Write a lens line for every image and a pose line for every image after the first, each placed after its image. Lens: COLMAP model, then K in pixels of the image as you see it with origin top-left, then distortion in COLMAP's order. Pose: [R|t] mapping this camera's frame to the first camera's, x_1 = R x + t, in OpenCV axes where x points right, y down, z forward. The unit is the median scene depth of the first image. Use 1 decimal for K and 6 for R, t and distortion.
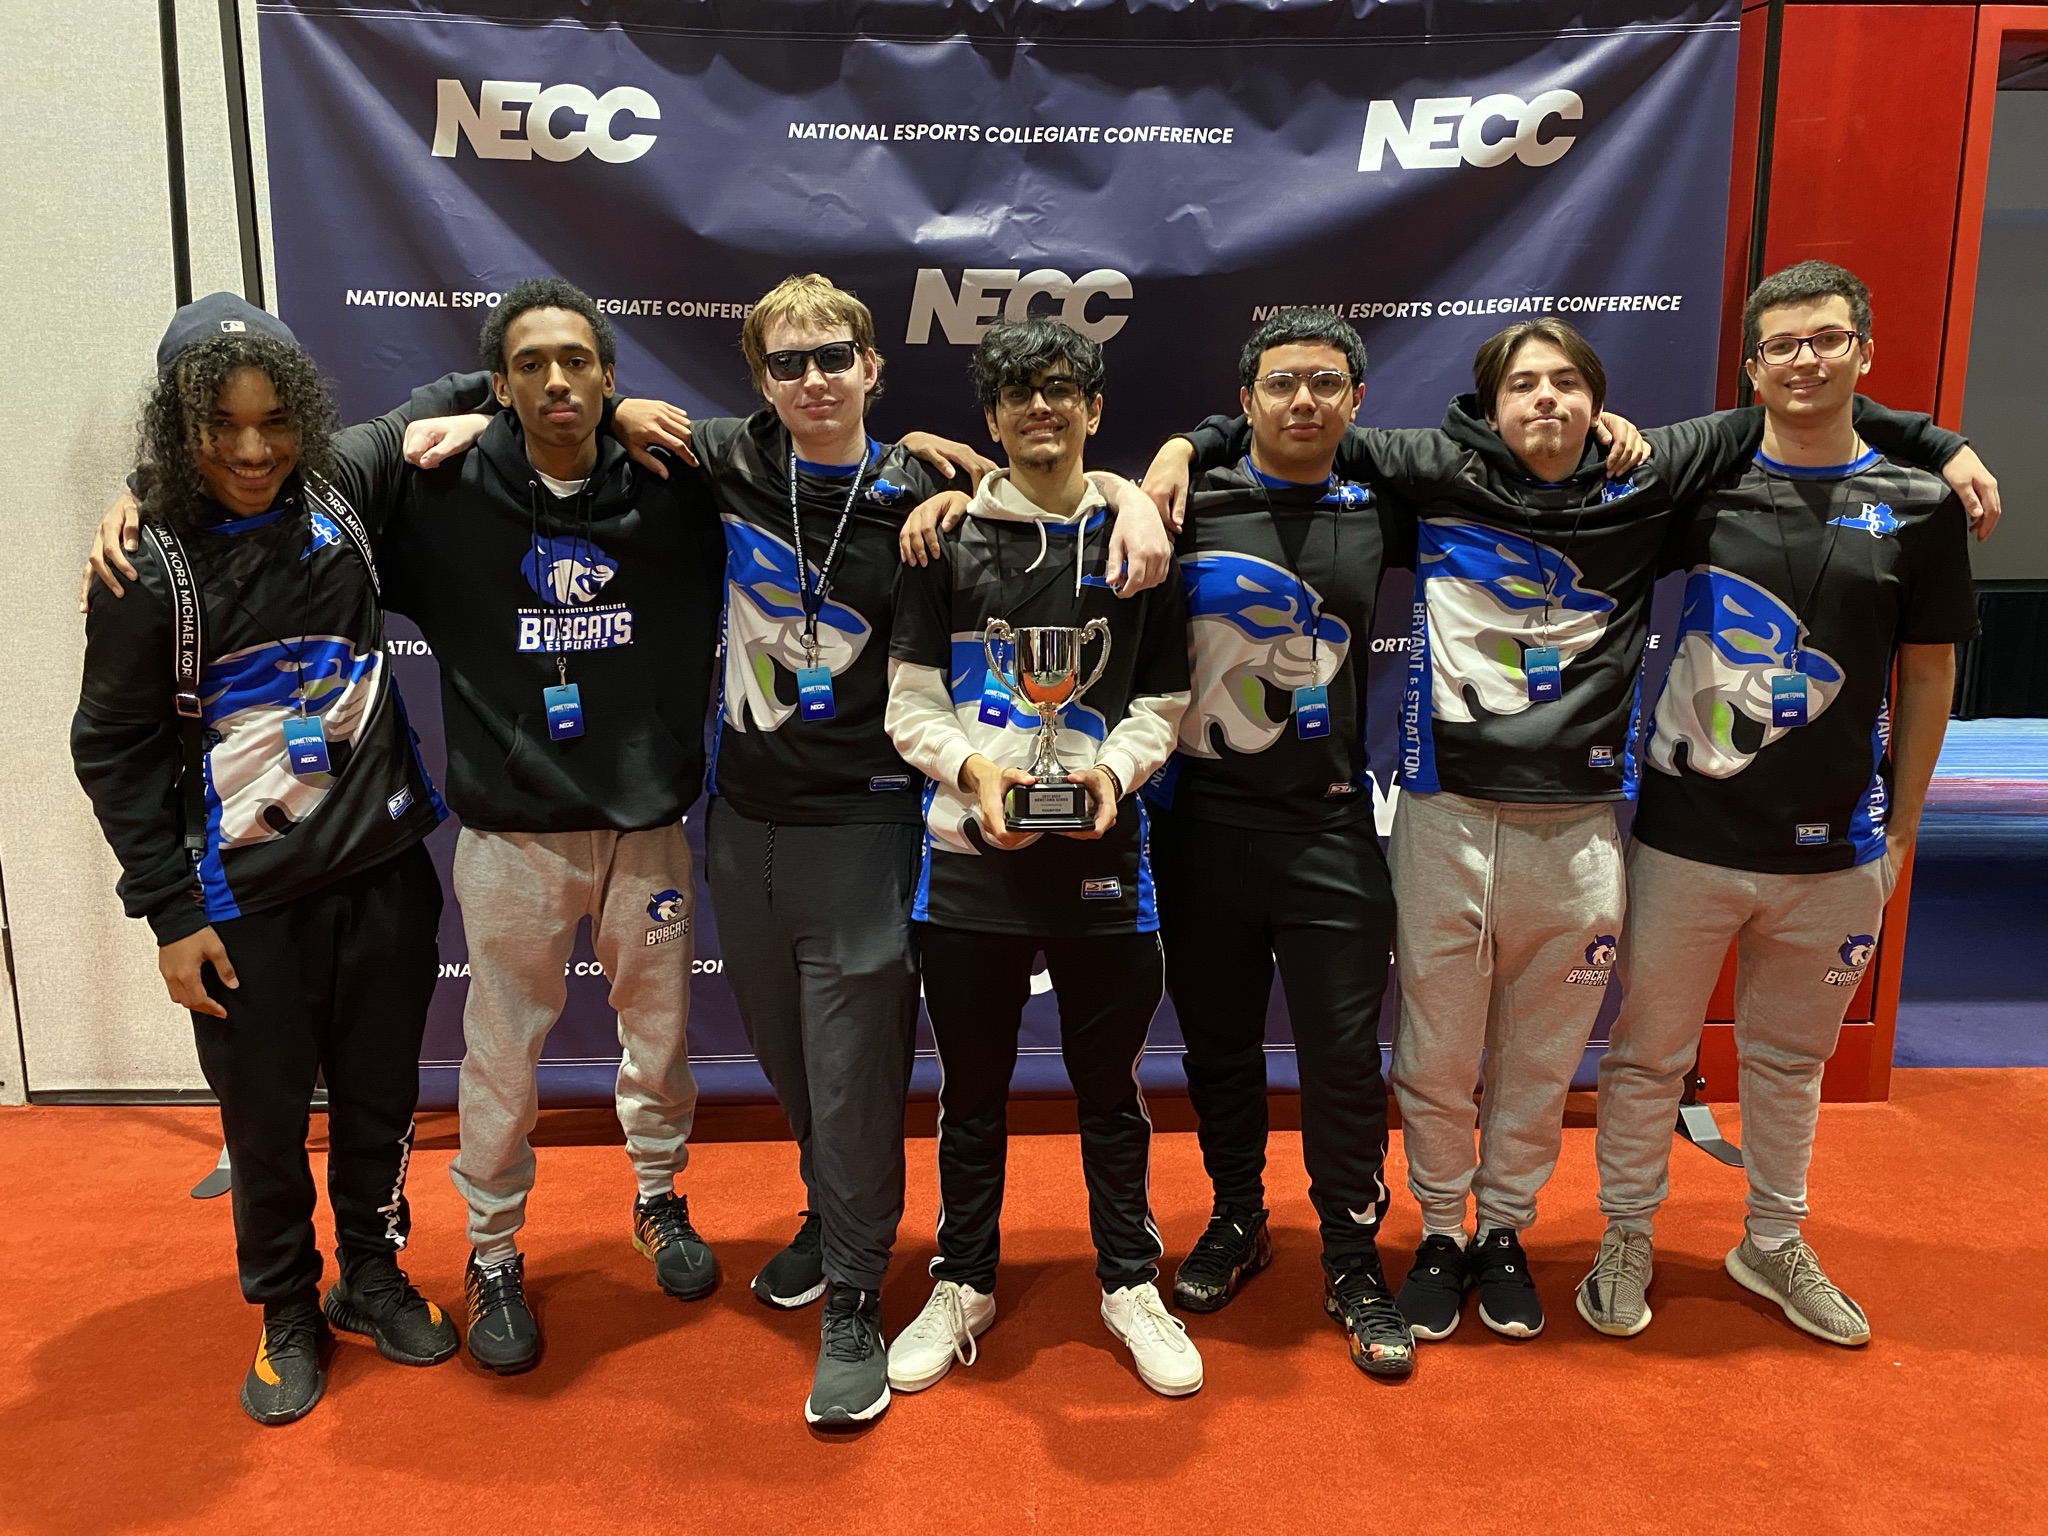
lens RADIAL K [[1560.3, 0, 1024.9], [0, 1560.3, 763.2], [0, 0, 1]] dist [0.004105, -0.007135]
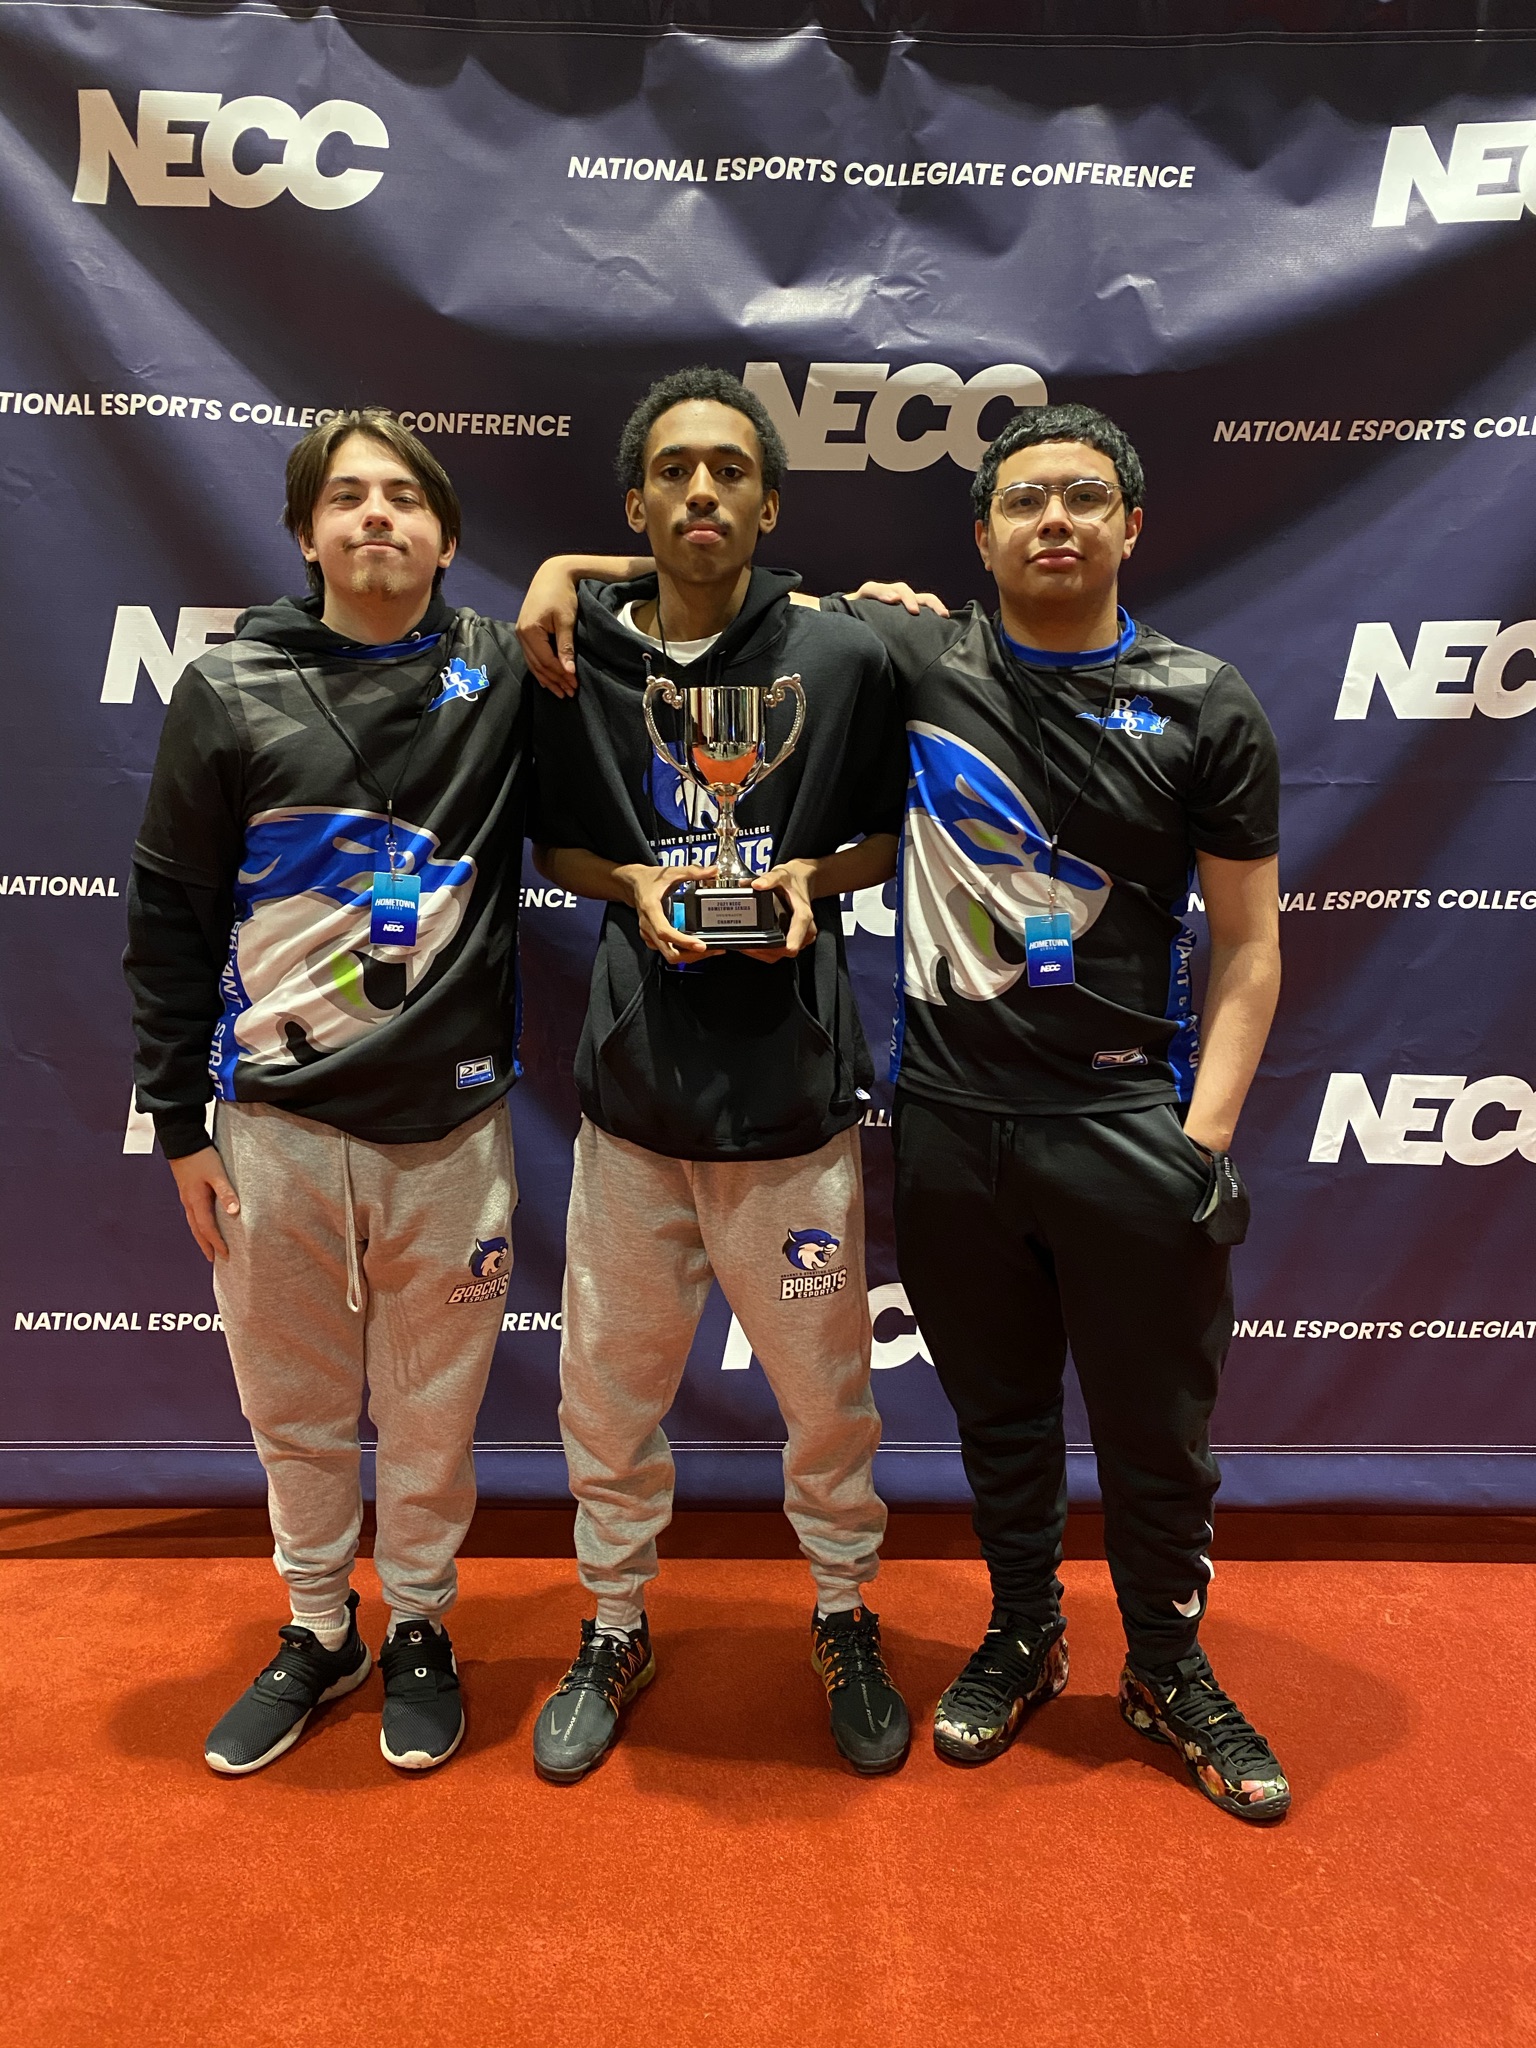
lens RADIAL K [[1560.3, 0, 761.3], [0, 1560.3, 1009.0], [0, 0, 1]] dist [0.004105, -0.007135]
pose [[0.999291, 0.016251, -0.033967, -0.032437], [-0.016167, 0.999866, 0.002745, -0.024297], [0.034007, -0.002194, 0.999419, 0.287975]]
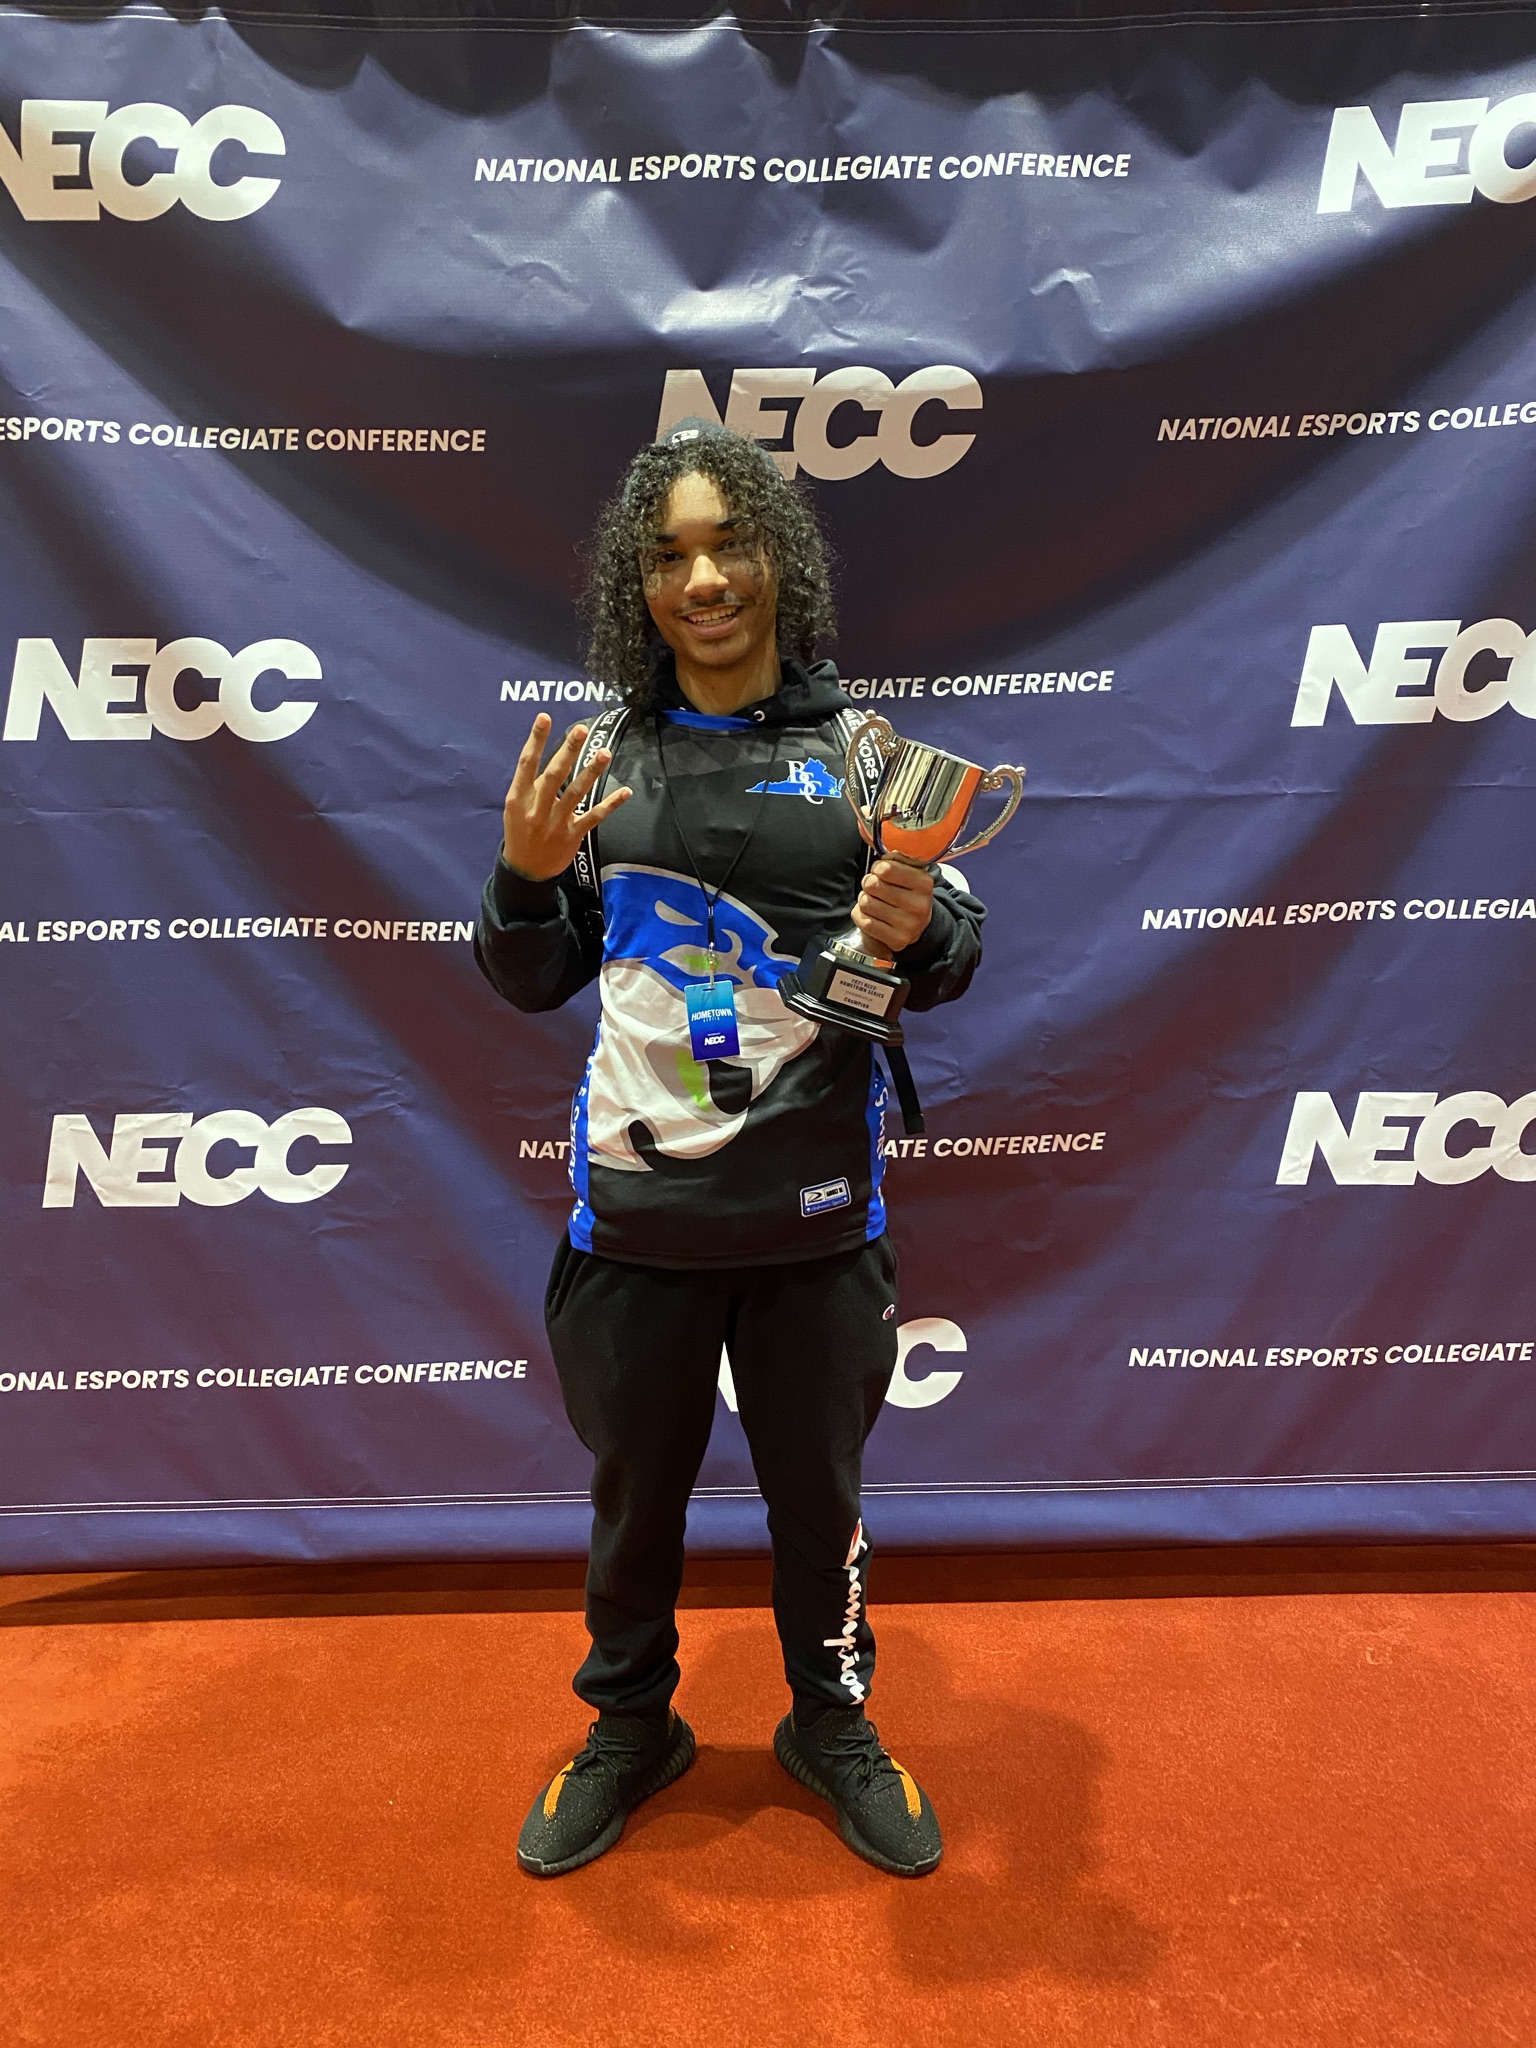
lens RADIAL K [[1560.3, 0, 757.8], [0, 1560.3, 996.5], [0, 0, 1]] dist [0.004105, -0.007135]
pose [[0.999498, -0.007995, -0.030649, -0.009894], [0.008196, 0.999946, 0.006434, -0.047904], [0.030596, -0.006682, 0.999510, 0.318764]]
